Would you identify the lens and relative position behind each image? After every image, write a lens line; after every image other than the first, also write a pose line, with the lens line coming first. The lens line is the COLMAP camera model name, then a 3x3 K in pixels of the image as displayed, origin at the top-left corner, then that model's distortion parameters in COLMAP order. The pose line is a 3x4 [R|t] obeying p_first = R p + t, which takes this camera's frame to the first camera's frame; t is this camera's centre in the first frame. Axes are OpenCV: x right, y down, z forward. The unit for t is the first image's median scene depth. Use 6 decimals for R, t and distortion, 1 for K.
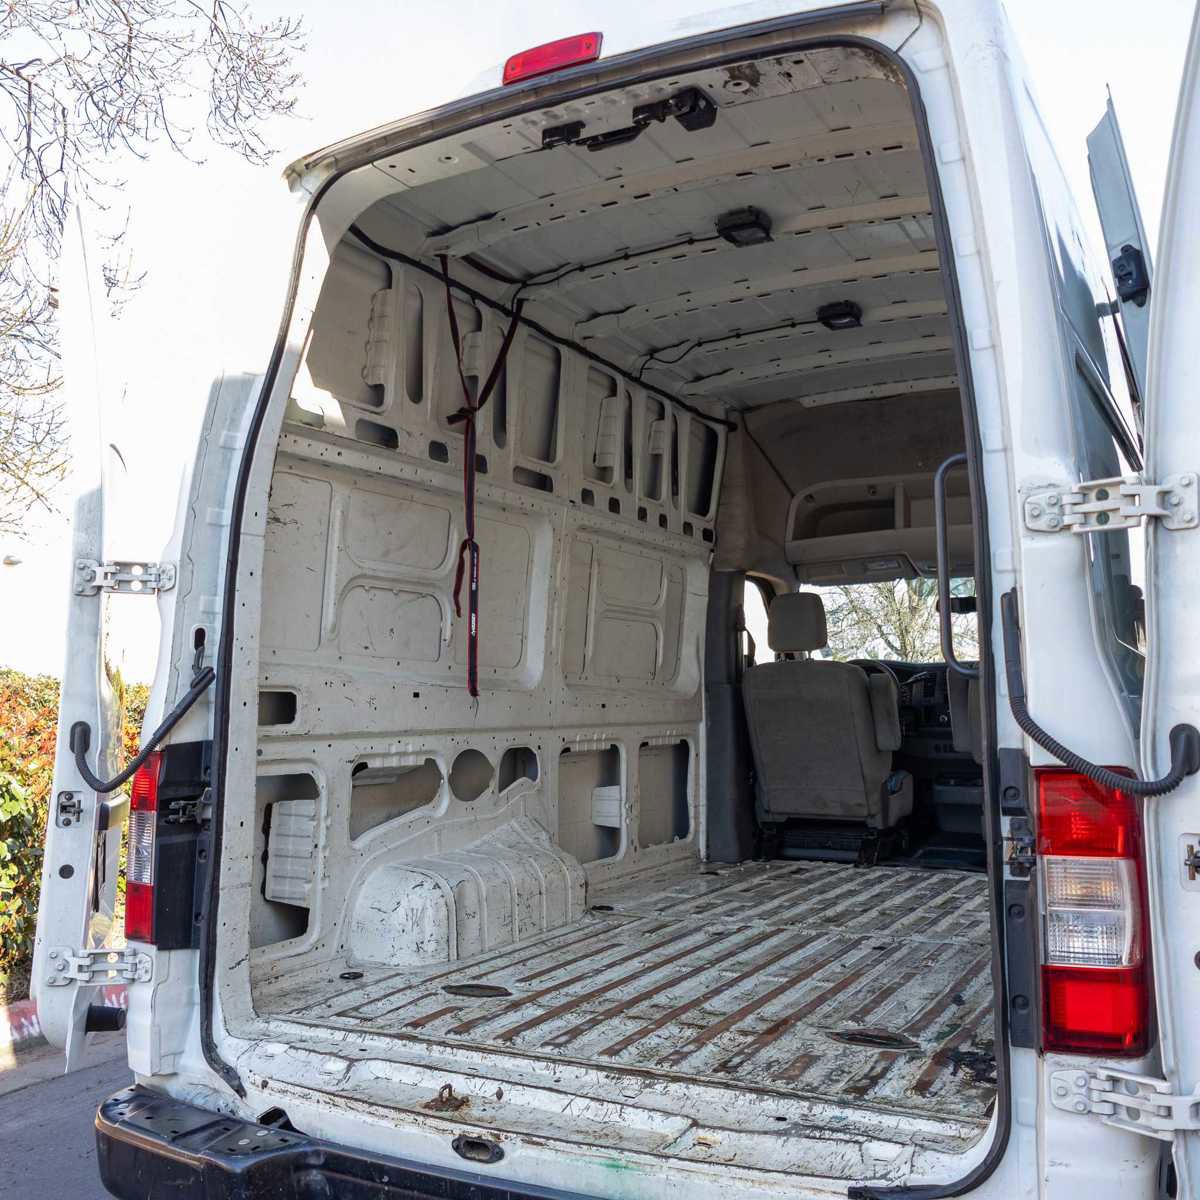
lens RADIAL K [[1233.7, 0, 600.0], [0, 1233.7, 600.0], [0, 0, 1]] dist [0.011997, 0.044133]
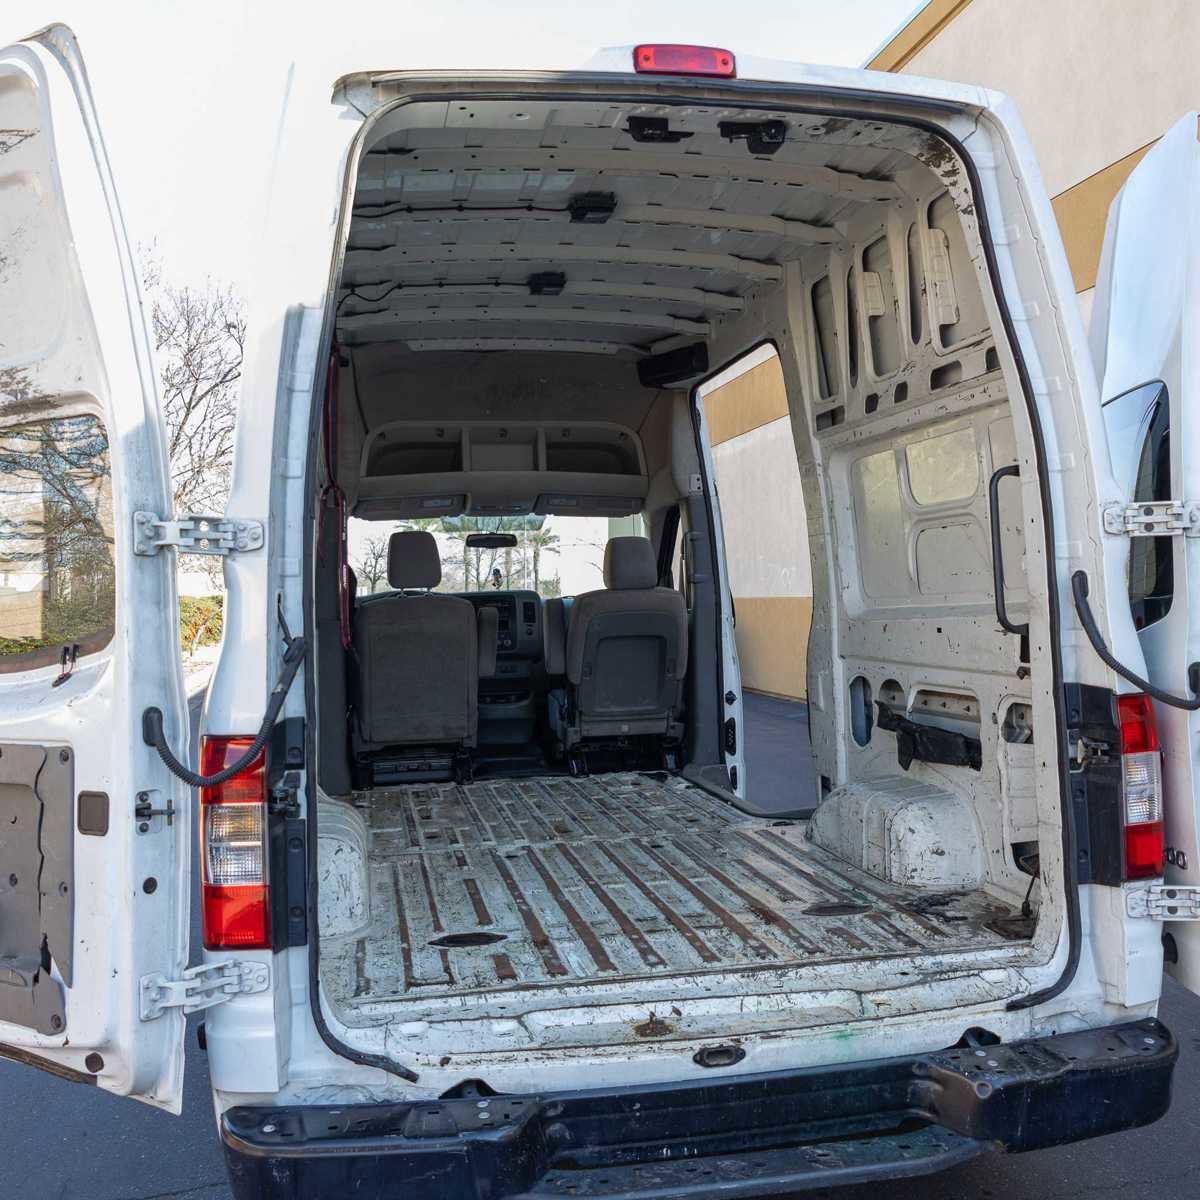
lens RADIAL K [[1233.7, 0, 600.0], [0, 1233.7, 600.0], [0, 0, 1]] dist [0.011997, 0.044133]
pose [[0.776948, -0.017128, 0.629332, -0.796293], [-0.029923, 0.997495, 0.064090, -0.041225], [-0.628854, -0.068626, 0.774489, 0.190667]]
